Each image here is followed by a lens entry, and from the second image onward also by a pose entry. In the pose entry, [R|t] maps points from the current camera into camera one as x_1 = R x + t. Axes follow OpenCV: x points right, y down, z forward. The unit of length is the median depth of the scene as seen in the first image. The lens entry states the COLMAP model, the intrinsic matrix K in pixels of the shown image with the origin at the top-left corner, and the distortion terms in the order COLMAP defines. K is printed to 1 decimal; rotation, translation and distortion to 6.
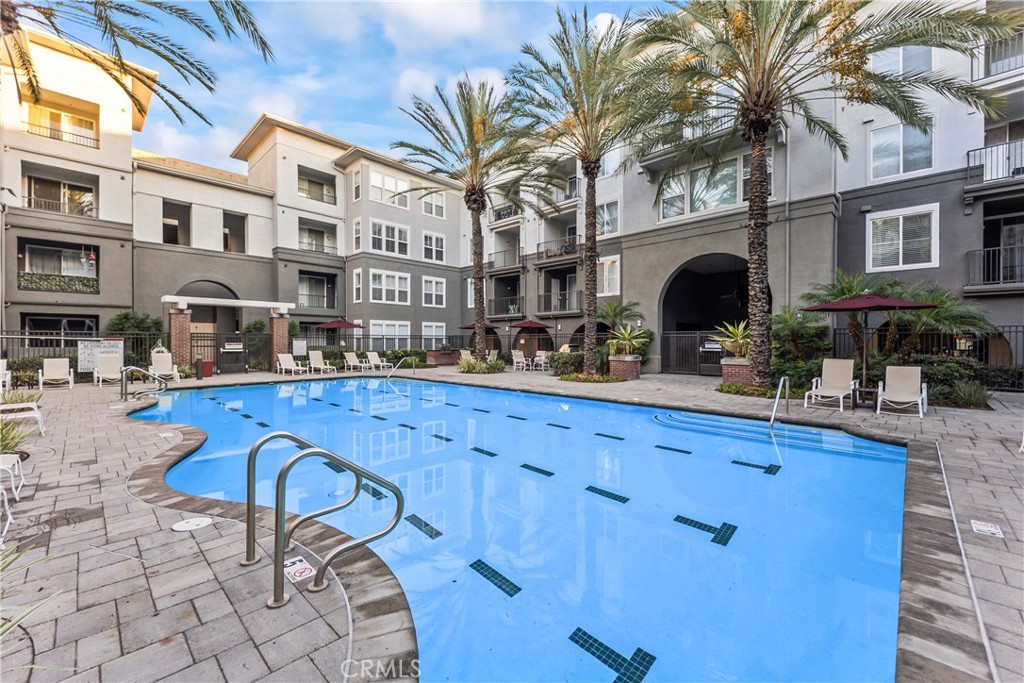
lens RADIAL K [[413.2, 0, 511.7], [0, 413.2, 345.0], [0, 0, 1]] dist [0.011949, -0.000377]
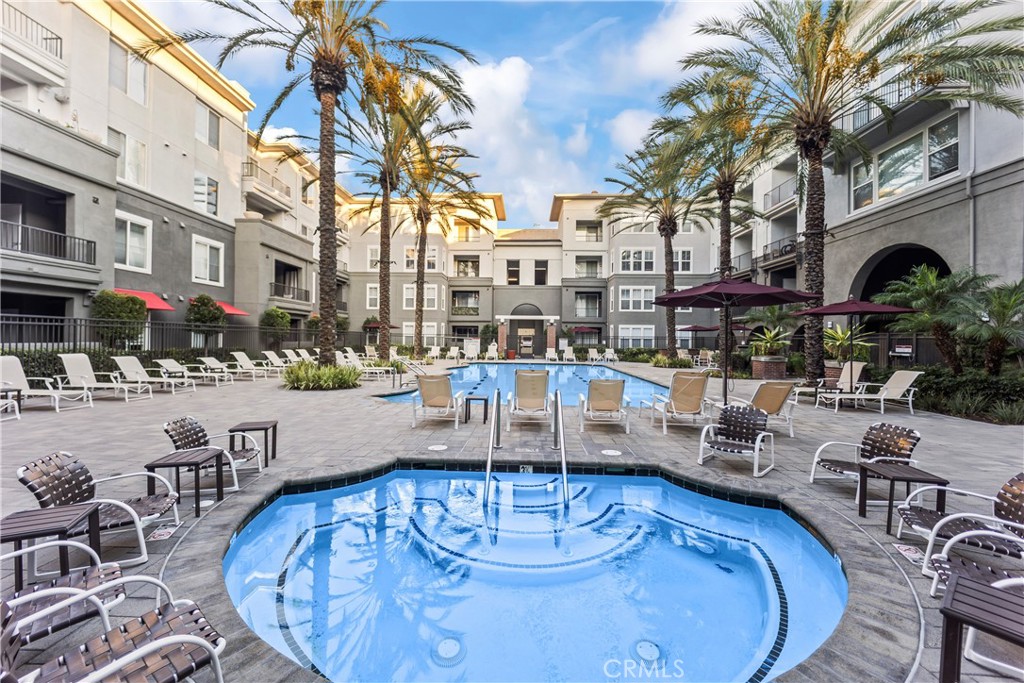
lens RADIAL K [[413.2, 0, 510.1], [0, 413.2, 338.6], [0, 0, 1]] dist [0.011949, -0.000377]
pose [[0.667274, 0.006198, -0.744787, 0.433677], [-0.018670, 0.999790, -0.008407, 0.000718], [0.744579, 0.019515, 0.667249, -0.143549]]
